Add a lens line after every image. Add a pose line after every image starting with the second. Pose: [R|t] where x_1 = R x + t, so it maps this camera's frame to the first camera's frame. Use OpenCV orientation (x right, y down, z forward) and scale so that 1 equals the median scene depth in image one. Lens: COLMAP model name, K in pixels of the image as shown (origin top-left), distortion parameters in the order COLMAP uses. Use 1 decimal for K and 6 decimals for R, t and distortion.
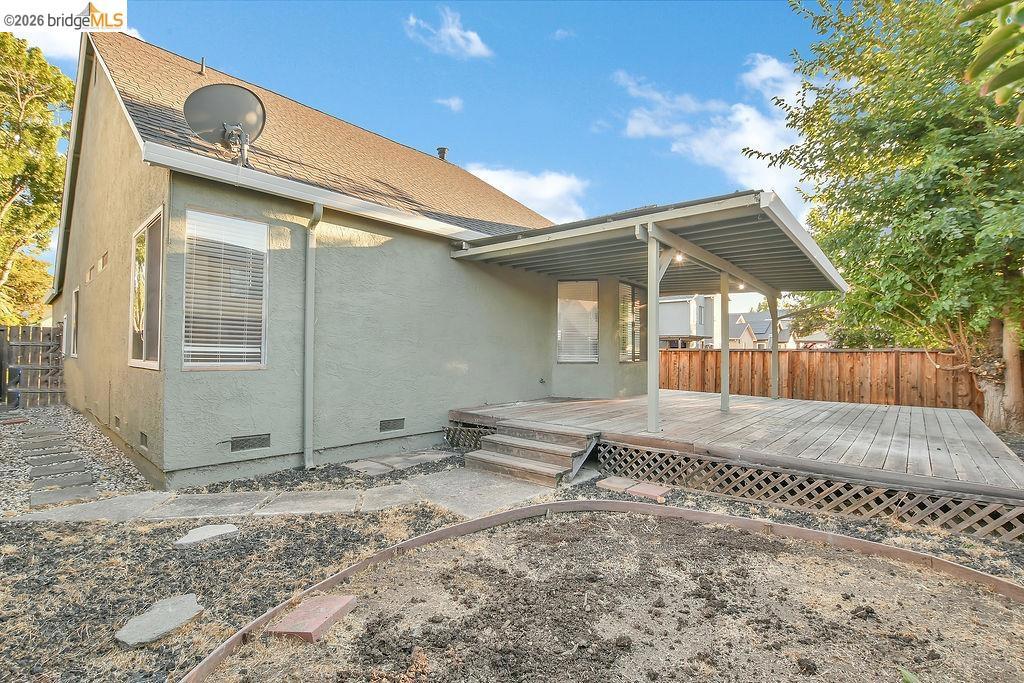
lens RADIAL K [[464.8, 0, 506.9], [0, 464.8, 340.0], [0, 0, 1]] dist [-0.025868, -0.000251]
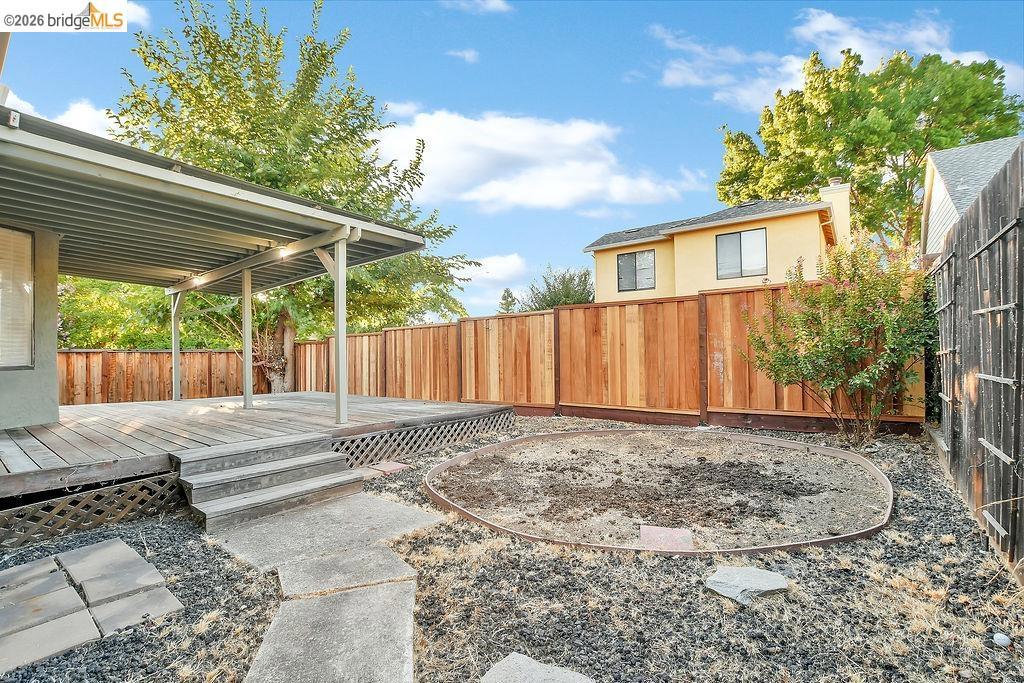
lens RADIAL K [[464.8, 0, 512.0], [0, 464.8, 349.8], [0, 0, 1]] dist [-0.025868, -0.000251]
pose [[-0.087544, 0.006505, 0.996139, -0.437802], [-0.017528, 0.999814, -0.008069, 0.018666], [-0.996006, -0.018167, -0.087414, 0.403095]]
